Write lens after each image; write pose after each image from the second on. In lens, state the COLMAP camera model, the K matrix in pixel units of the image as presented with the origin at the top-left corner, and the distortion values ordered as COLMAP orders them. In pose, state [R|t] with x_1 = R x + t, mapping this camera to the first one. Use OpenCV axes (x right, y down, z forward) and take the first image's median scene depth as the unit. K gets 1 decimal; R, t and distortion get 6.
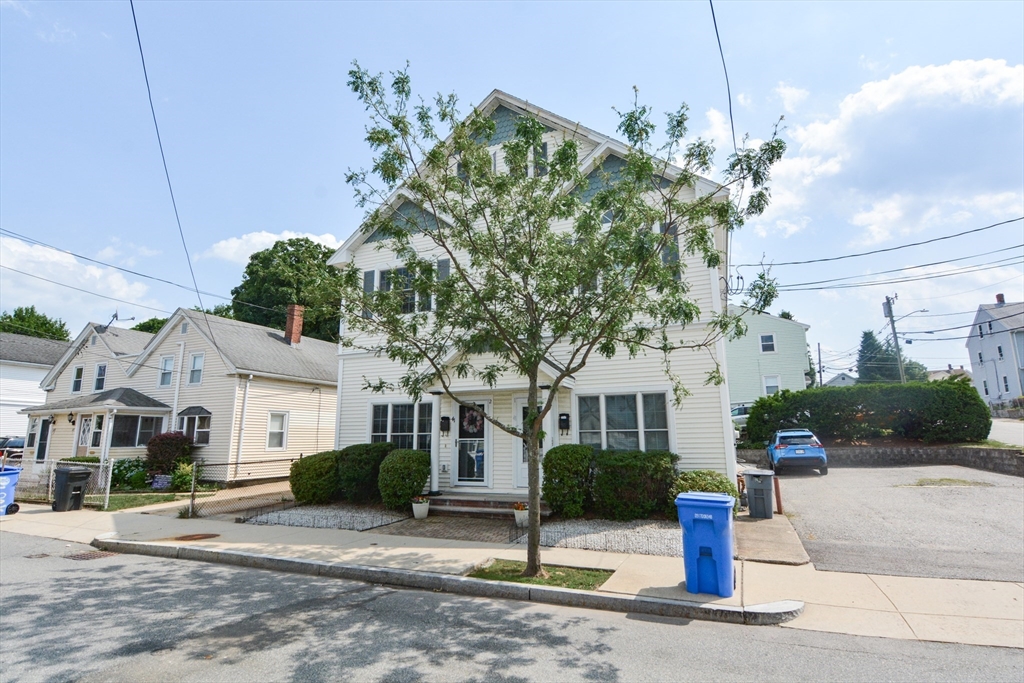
lens RADIAL K [[487.8, 0, 508.4], [0, 487.8, 339.7], [0, 0, 1]] dist [-0.003231, -0.004362]
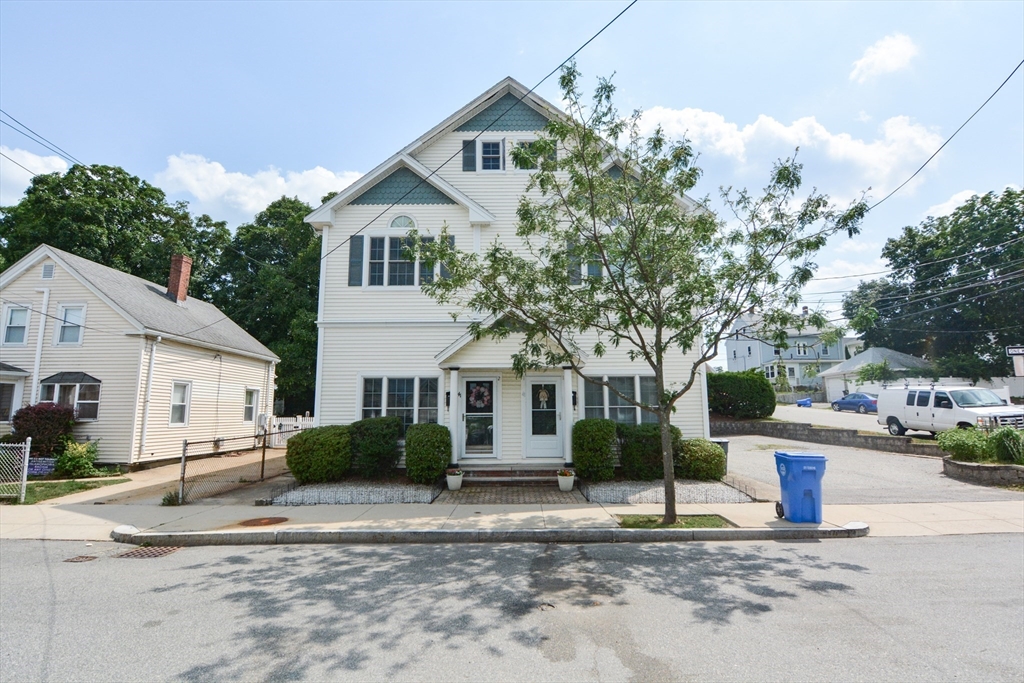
lens RADIAL K [[487.8, 0, 504.2], [0, 487.8, 336.1], [0, 0, 1]] dist [-0.003231, -0.004362]
pose [[0.929598, 0.061431, 0.363419, -0.376943], [-0.075816, 0.996797, 0.025438, 0.007110], [-0.360692, -0.051200, 0.931279, 0.015710]]
